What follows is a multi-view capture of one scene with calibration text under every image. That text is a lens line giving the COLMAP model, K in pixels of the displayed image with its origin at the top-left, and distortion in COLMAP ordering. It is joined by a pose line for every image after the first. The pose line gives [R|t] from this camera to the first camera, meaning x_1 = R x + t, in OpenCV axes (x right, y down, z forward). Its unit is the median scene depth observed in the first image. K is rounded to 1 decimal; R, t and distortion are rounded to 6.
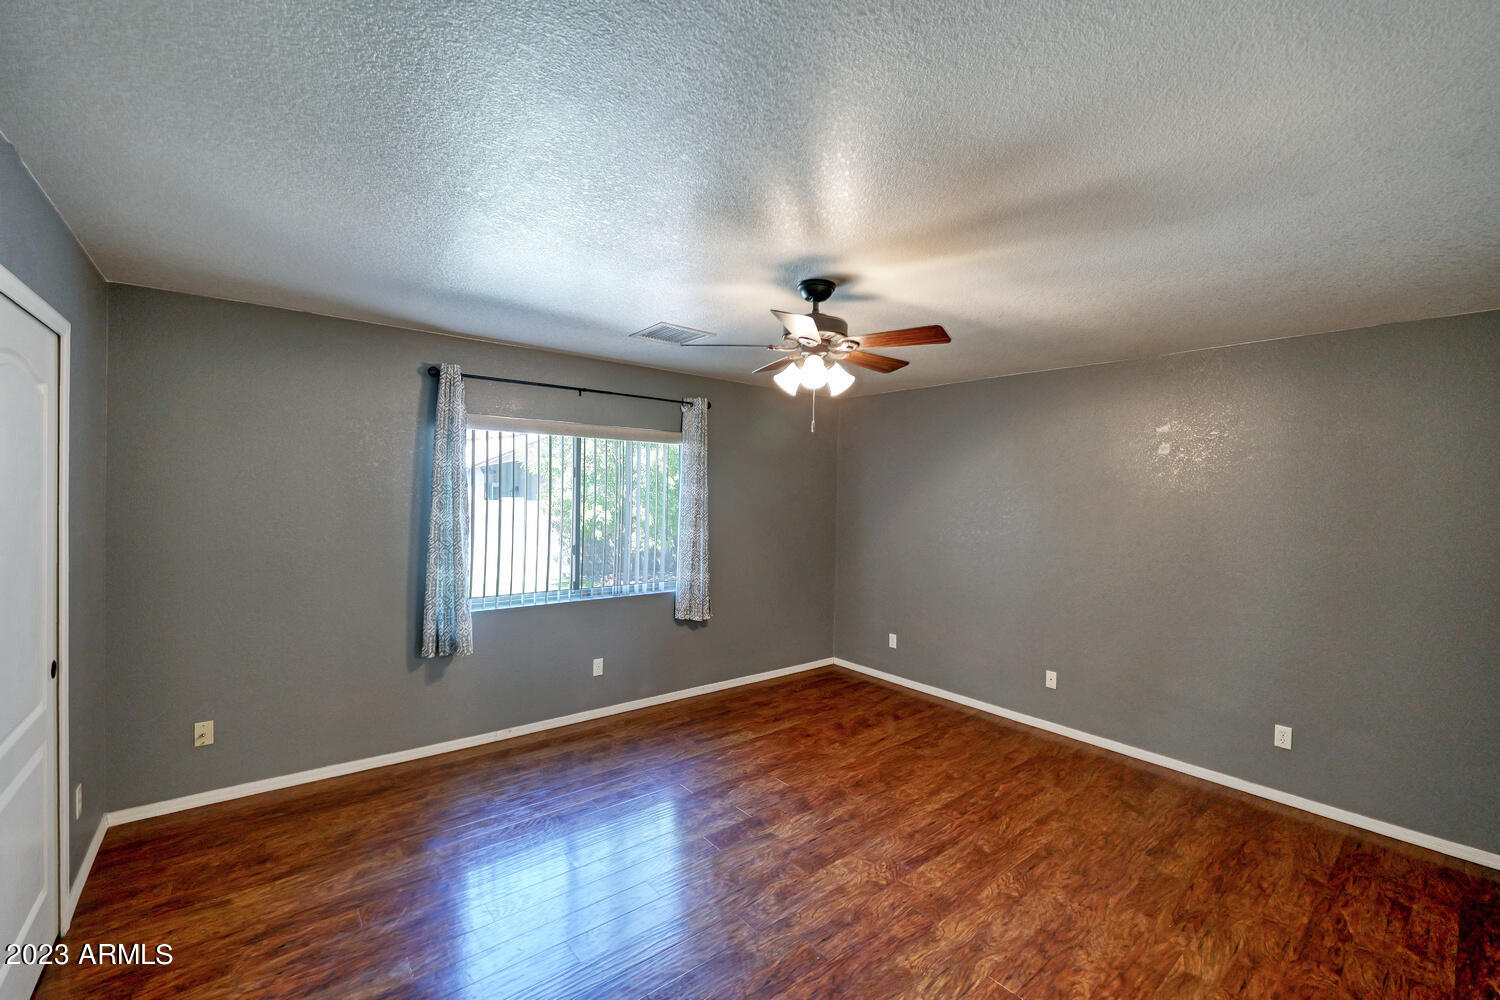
lens RADIAL K [[618.6, 0, 750.5], [0, 618.6, 497.3], [0, 0, 1]] dist [-0.009999, 0.000374]
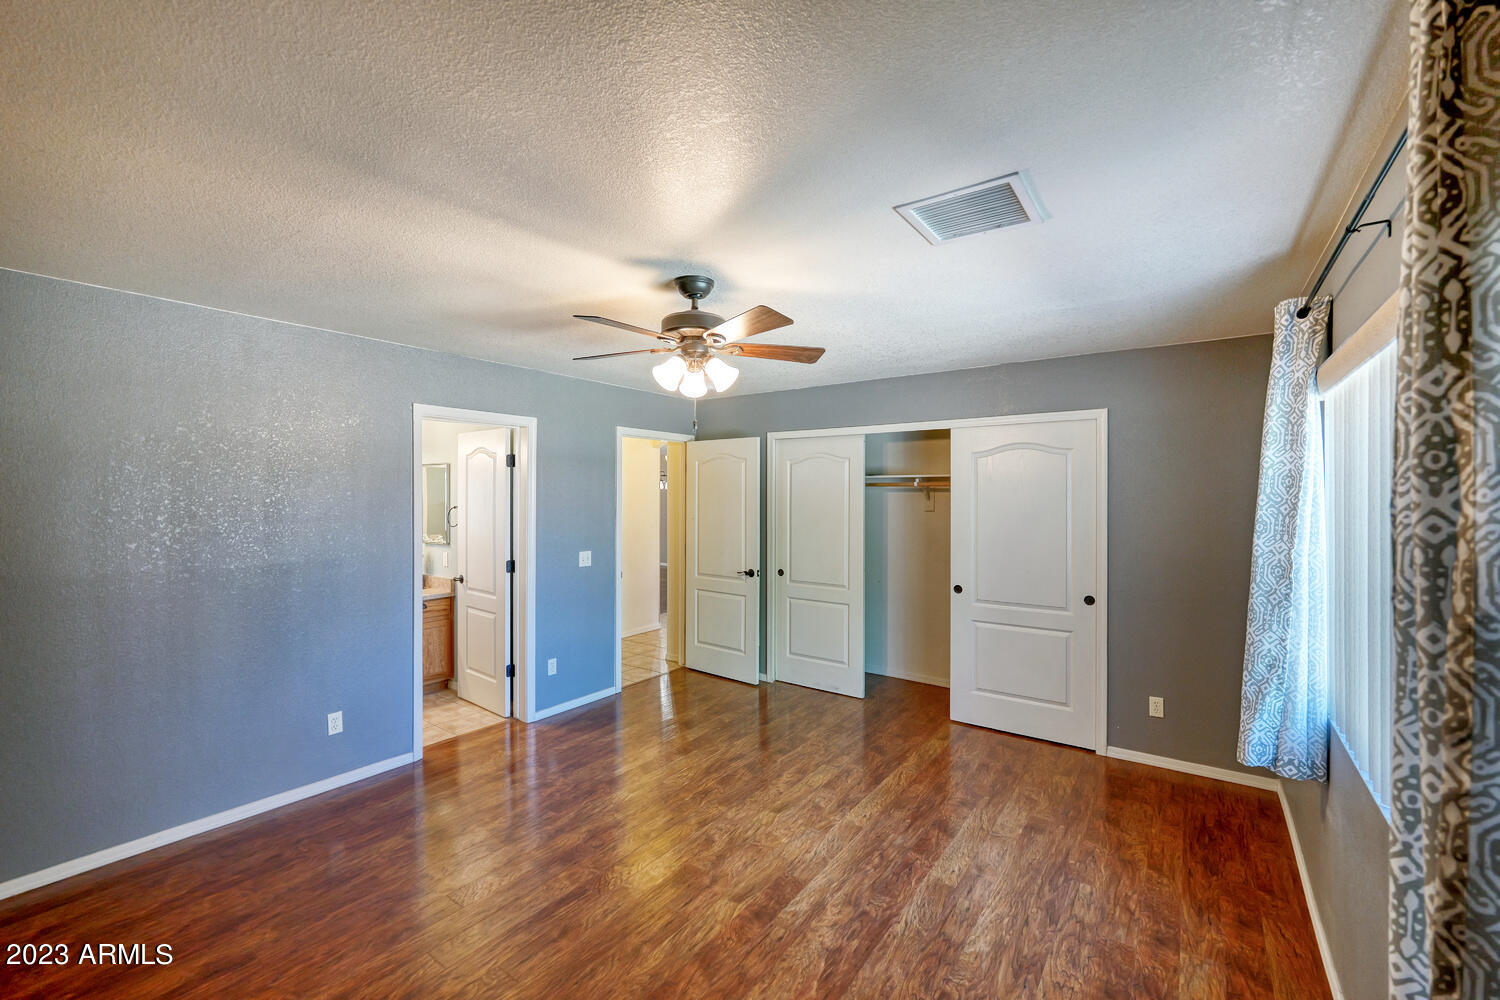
lens RADIAL K [[618.6, 0, 749.4], [0, 618.6, 496.2], [0, 0, 1]] dist [-0.009999, 0.000374]
pose [[-0.967291, -0.023566, -0.252574, 0.240101], [-0.023929, 0.999712, -0.001635, -0.008035], [0.252540, 0.004462, -0.967576, 1.786837]]
